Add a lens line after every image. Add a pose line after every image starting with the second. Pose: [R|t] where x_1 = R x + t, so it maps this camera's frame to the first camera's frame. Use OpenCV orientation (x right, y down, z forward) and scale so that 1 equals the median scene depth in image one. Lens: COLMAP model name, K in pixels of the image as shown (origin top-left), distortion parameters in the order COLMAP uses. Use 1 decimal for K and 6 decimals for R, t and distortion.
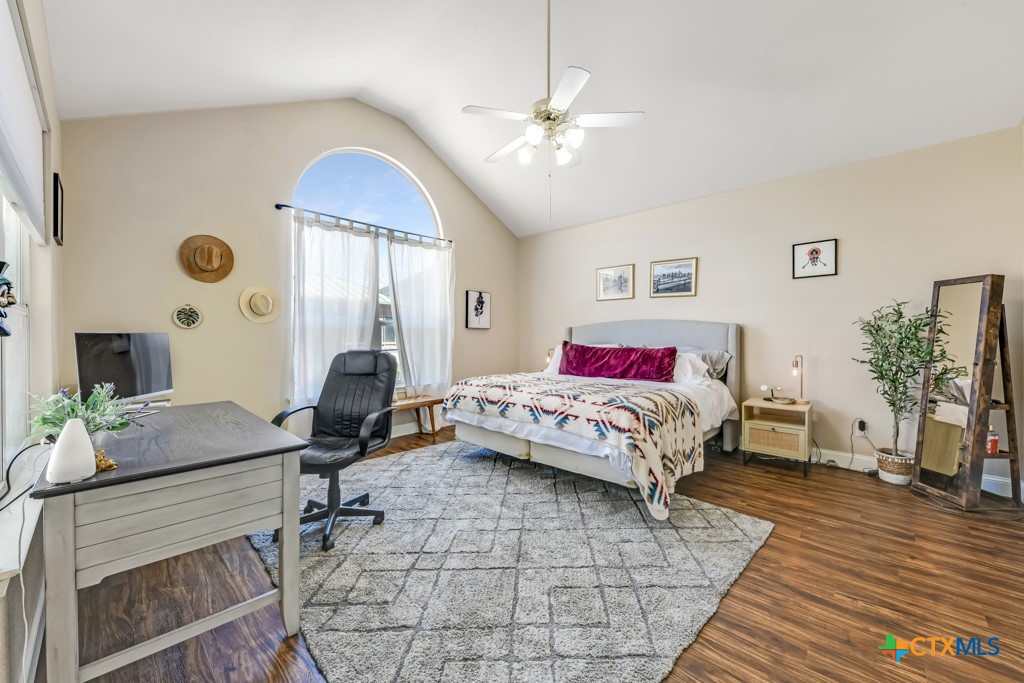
lens RADIAL K [[387.3, 0, 511.7], [0, 387.3, 343.1], [0, 0, 1]] dist [0.004167, 0.000108]
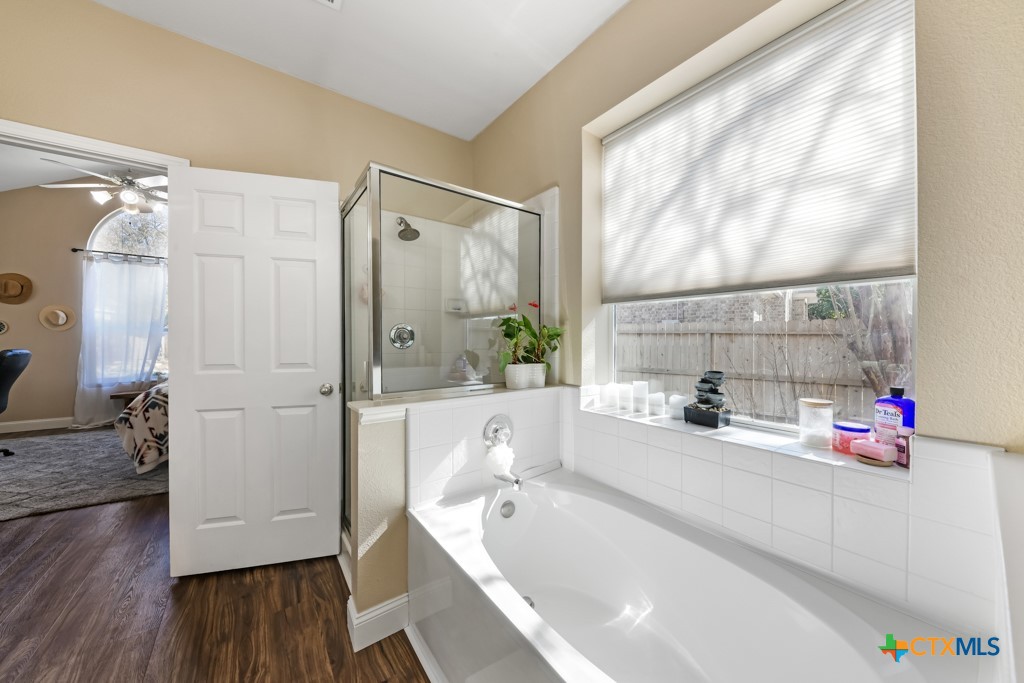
lens RADIAL K [[355.8, 0, 509.9], [0, 355.8, 339.6], [0, 0, 1]] dist [0.001211, 0.000034]
pose [[0.982319, -0.002703, -0.187195, 1.433618], [0.000074, 0.999901, -0.014047, -0.000297], [0.187215, 0.013785, 0.982222, 0.006697]]
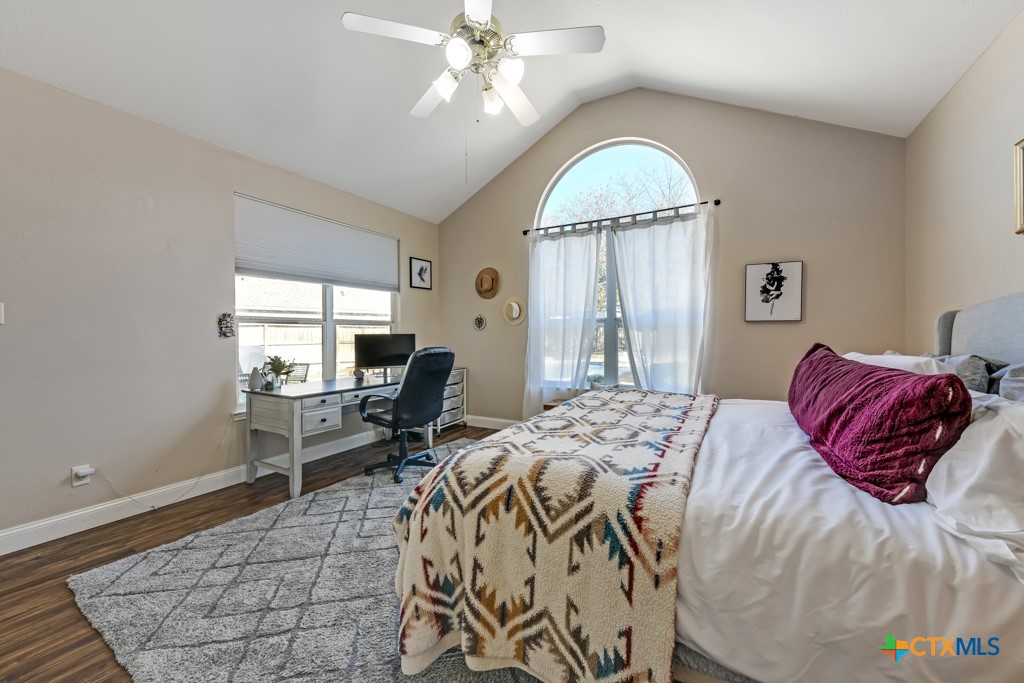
lens RADIAL K [[387.3, 0, 515.0], [0, 387.3, 336.6], [0, 0, 1]] dist [0.004167, 0.000108]
pose [[0.248234, 0.005798, -0.968683, 0.723945], [-0.012737, 0.999915, 0.002721, -0.016991], [0.968616, 0.011663, 0.248287, 0.761560]]
